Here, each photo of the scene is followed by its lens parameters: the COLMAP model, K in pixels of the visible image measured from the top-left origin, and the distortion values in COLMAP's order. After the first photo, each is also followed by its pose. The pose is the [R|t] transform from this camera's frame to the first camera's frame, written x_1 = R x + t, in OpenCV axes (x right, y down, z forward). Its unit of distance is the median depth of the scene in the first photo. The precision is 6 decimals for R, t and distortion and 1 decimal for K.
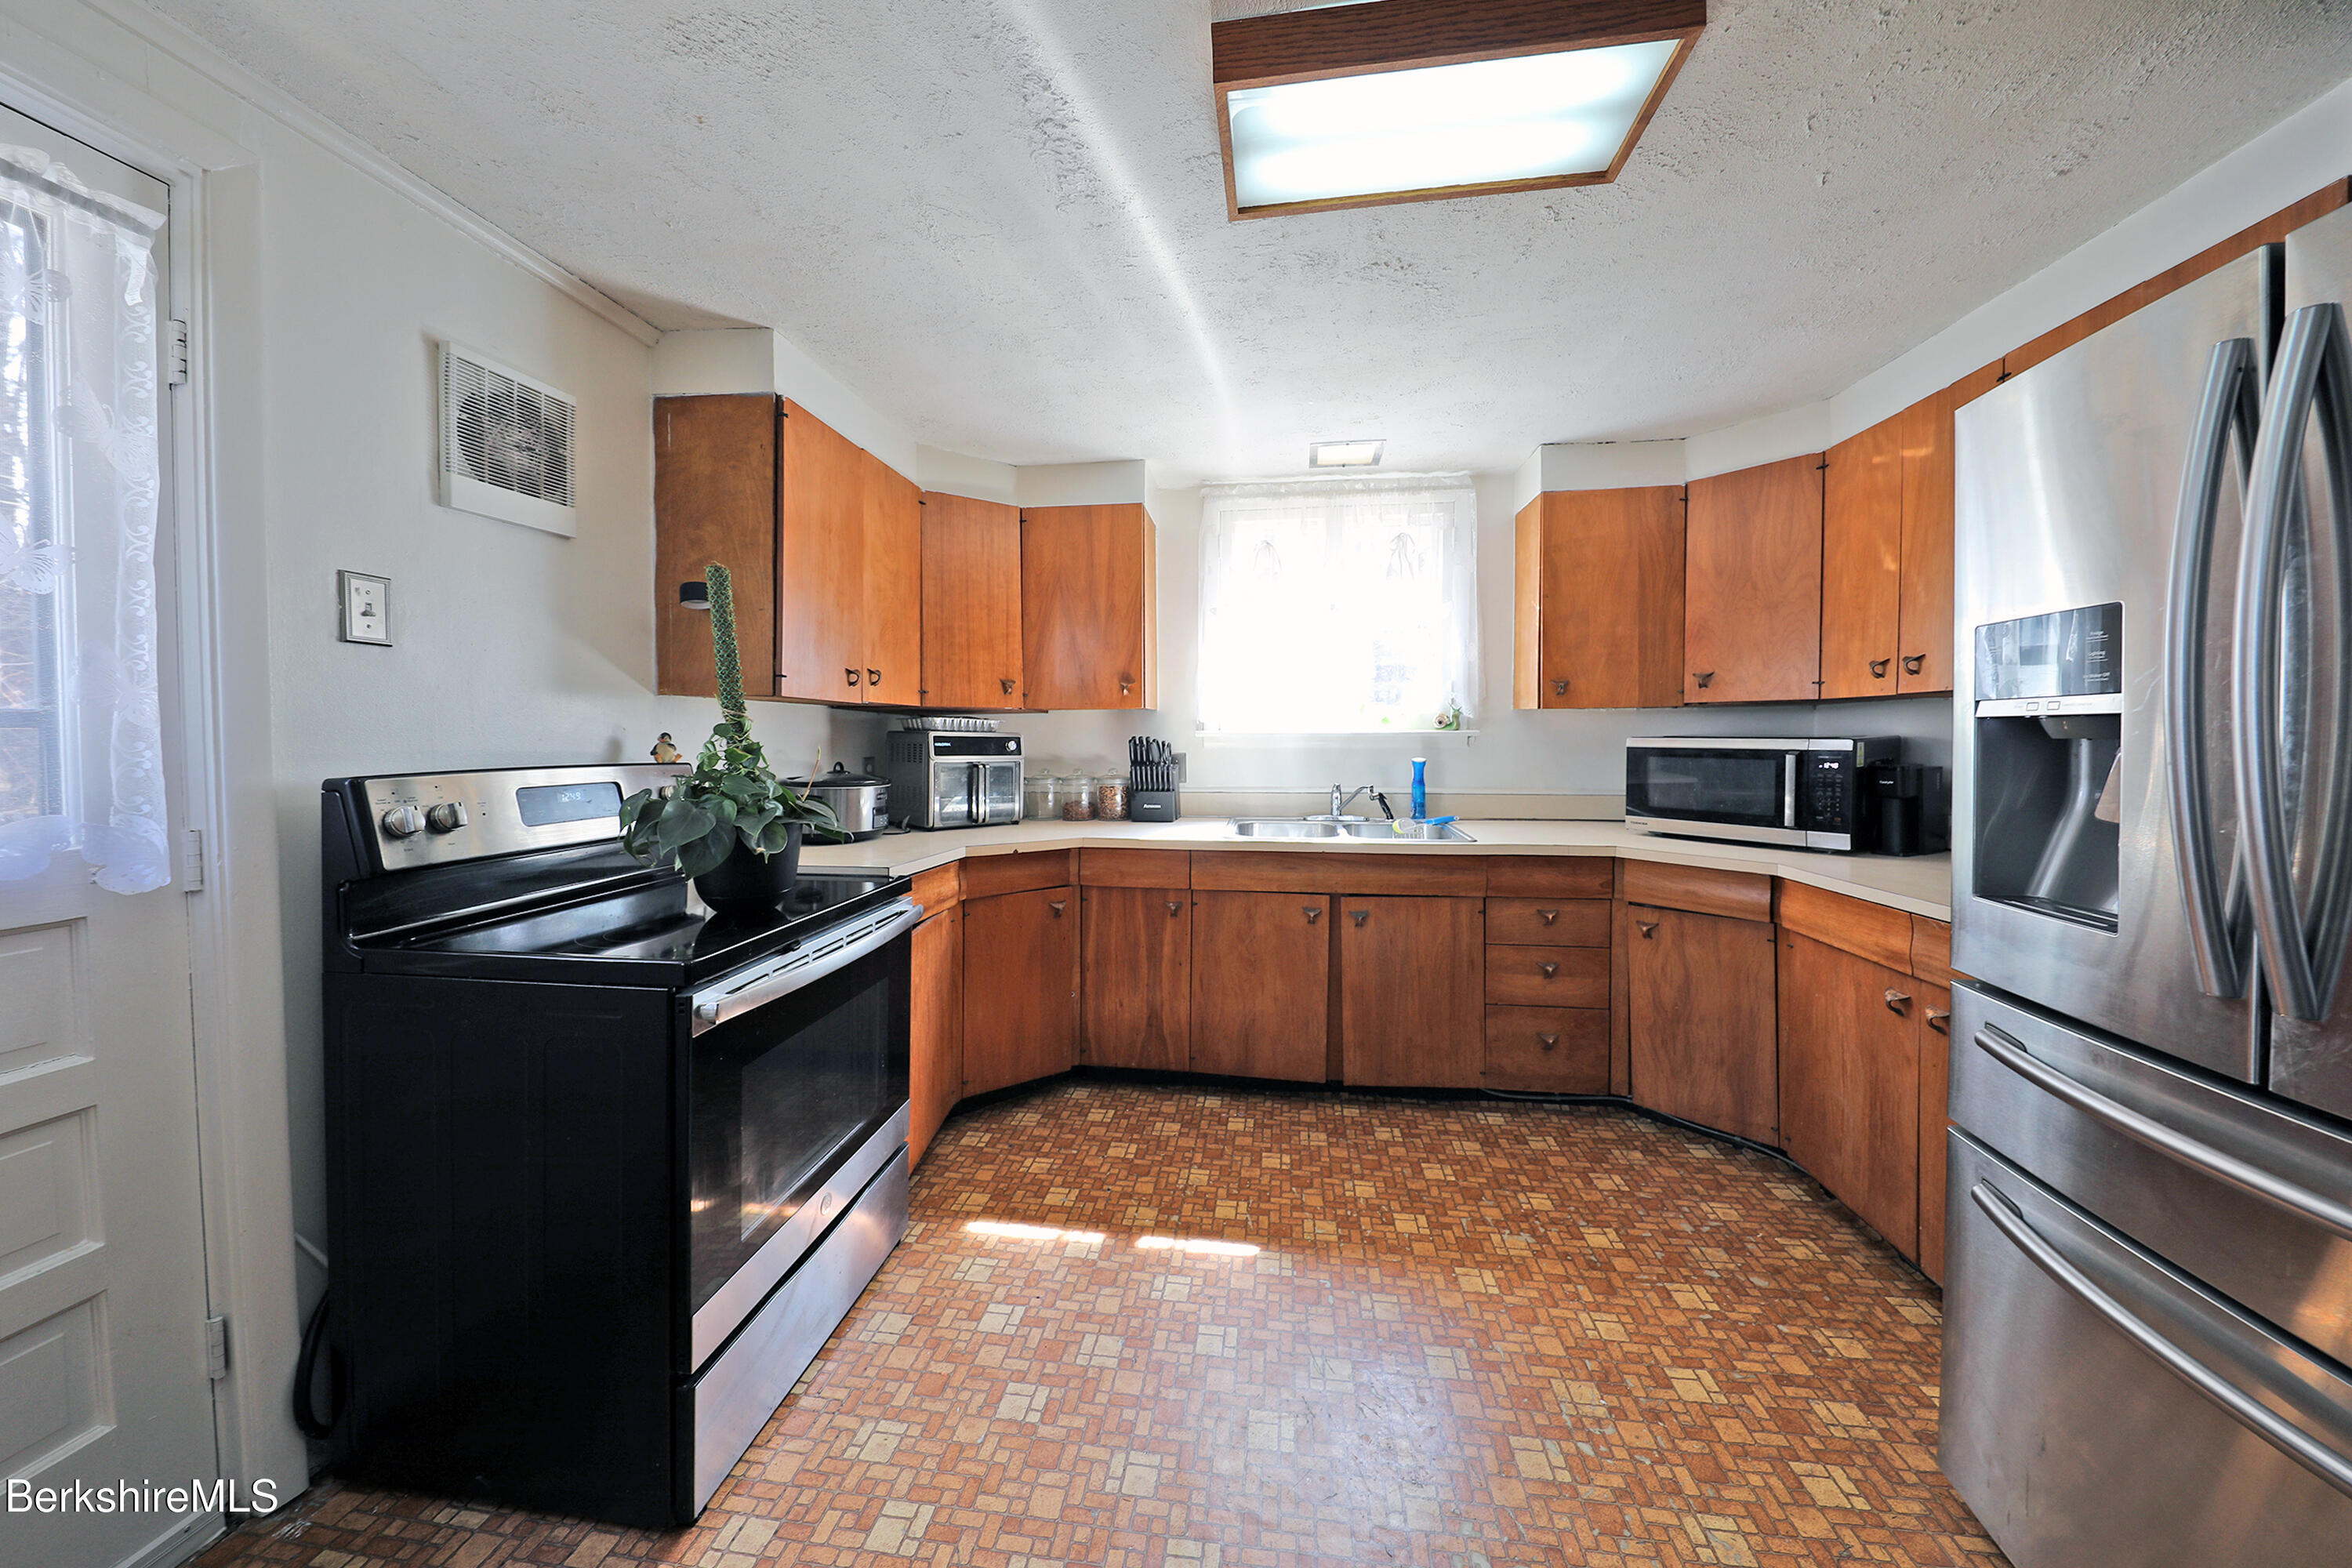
lens RADIAL K [[783.5, 0, 1169.1], [0, 783.5, 747.2], [0, 0, 1]] dist [-0.009364, -0.002771]
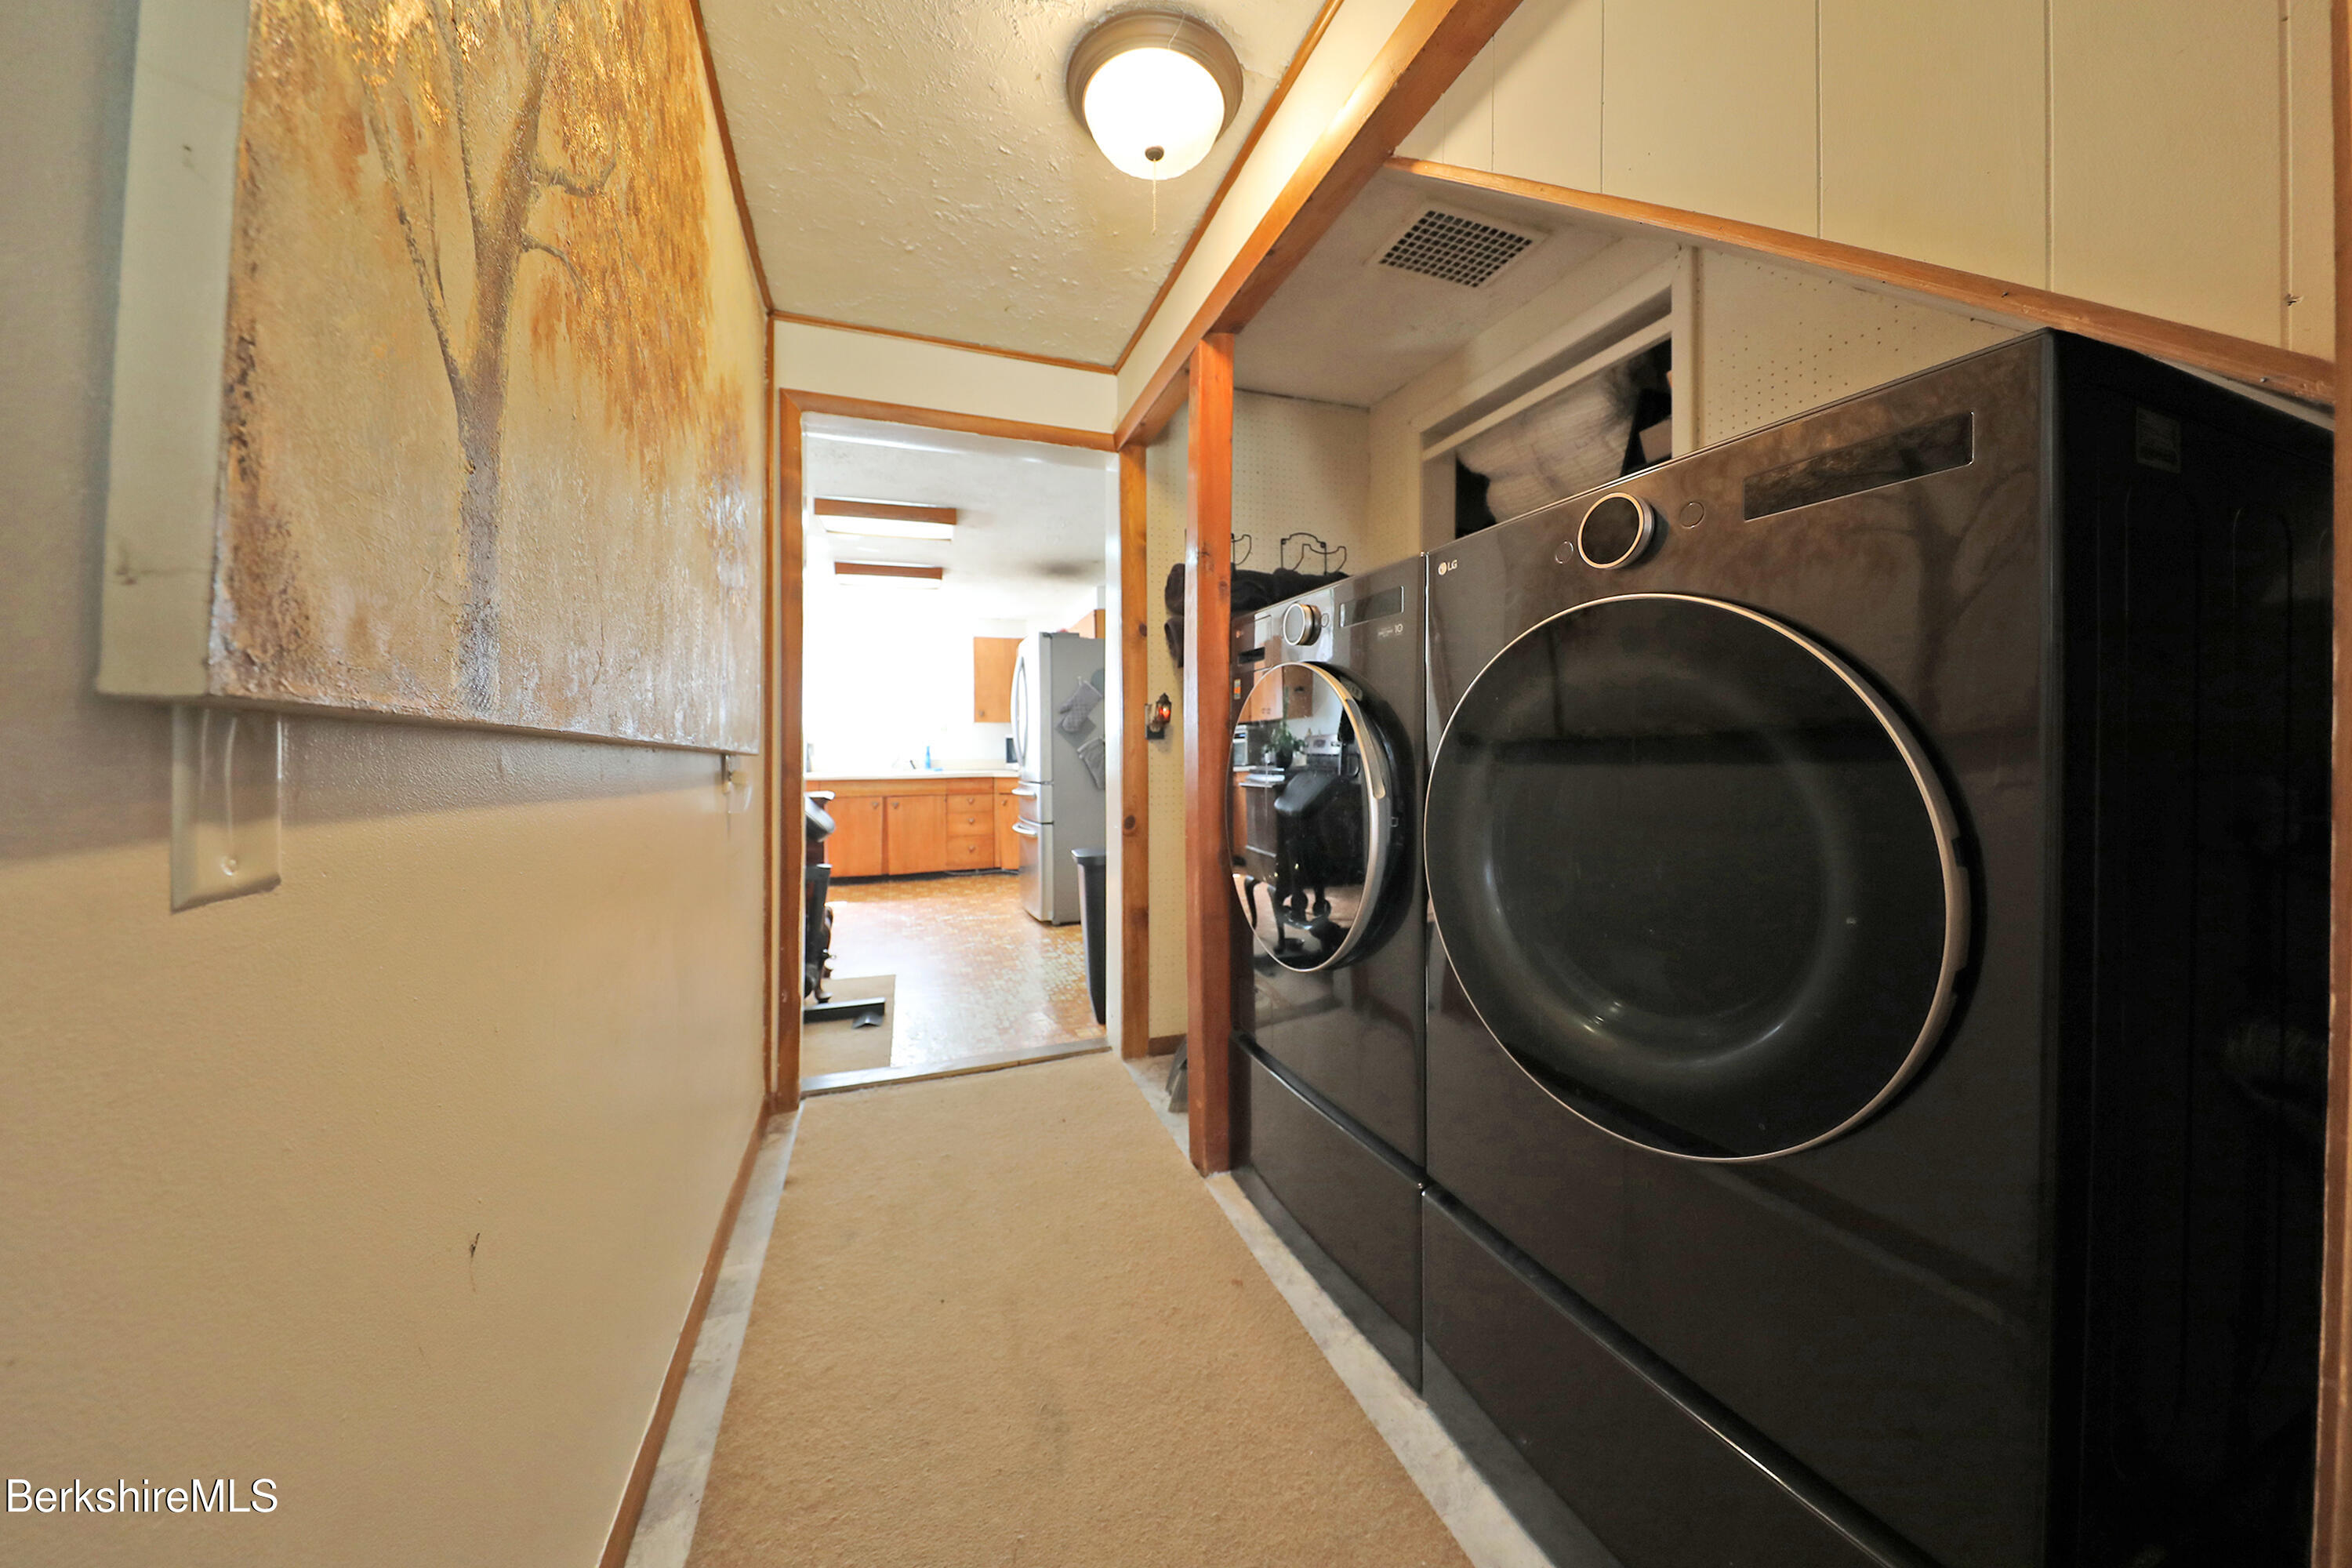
lens RADIAL K [[783.5, 0, 1178.7], [0, 783.5, 765.7], [0, 0, 1]] dist [-0.009364, -0.002771]
pose [[0.880653, -0.009097, 0.473675, -0.139288], [0.017080, 0.999775, -0.012554, 0.143170], [-0.473454, 0.019146, 0.880610, -1.622565]]
